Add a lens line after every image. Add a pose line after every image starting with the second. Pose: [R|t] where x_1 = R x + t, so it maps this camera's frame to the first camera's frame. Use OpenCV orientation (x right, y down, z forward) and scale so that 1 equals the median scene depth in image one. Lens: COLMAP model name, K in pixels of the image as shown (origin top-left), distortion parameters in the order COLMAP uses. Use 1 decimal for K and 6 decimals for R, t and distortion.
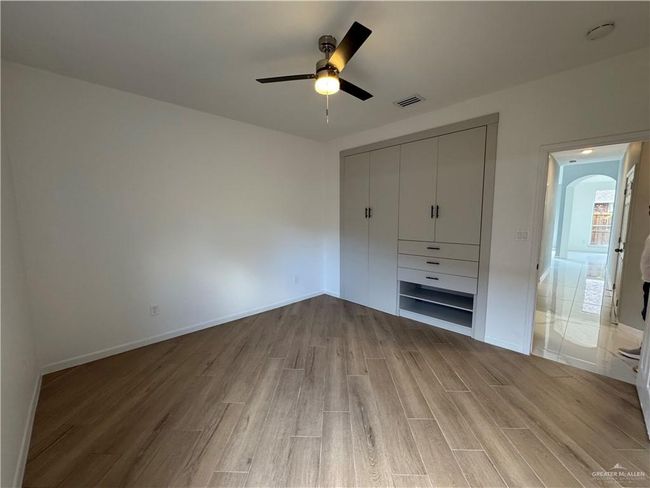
lens RADIAL K [[260.6, 0, 323.4], [0, 260.6, 247.5], [0, 0, 1]] dist [-0.003203, 0.001074]
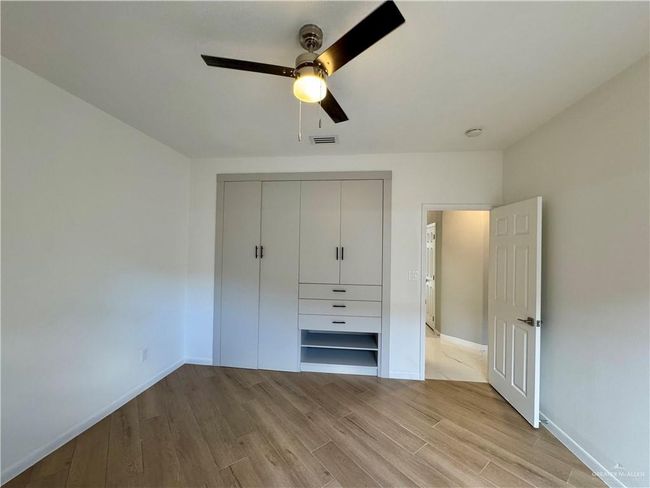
lens RADIAL K [[260.6, 0, 325.6], [0, 260.6, 246.6], [0, 0, 1]] dist [-0.003203, 0.001074]
pose [[0.769875, 0.026607, 0.637639, -0.250930], [0.057251, 0.992223, -0.110528, -0.058651], [-0.635621, 0.121599, 0.762365, 0.288230]]
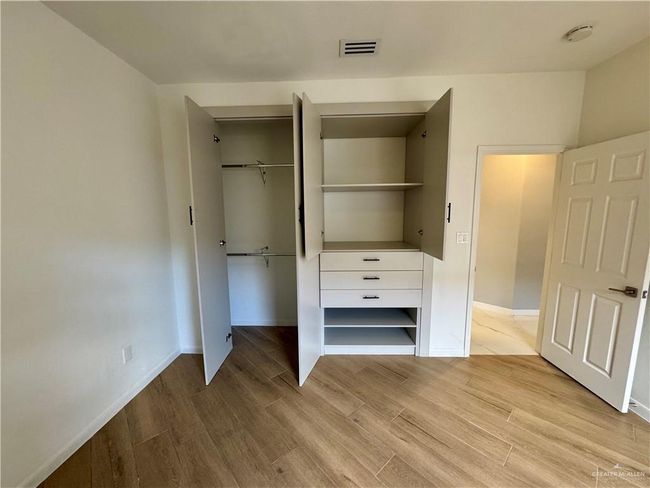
lens RADIAL K [[260.6, 0, 326.3], [0, 260.6, 246.3], [0, 0, 1]] dist [-0.003203, 0.001074]
pose [[0.719431, -0.093497, 0.688242, -0.218265], [0.090866, 0.995052, 0.040193, -0.084909], [-0.688595, 0.033622, 0.724367, 0.553353]]
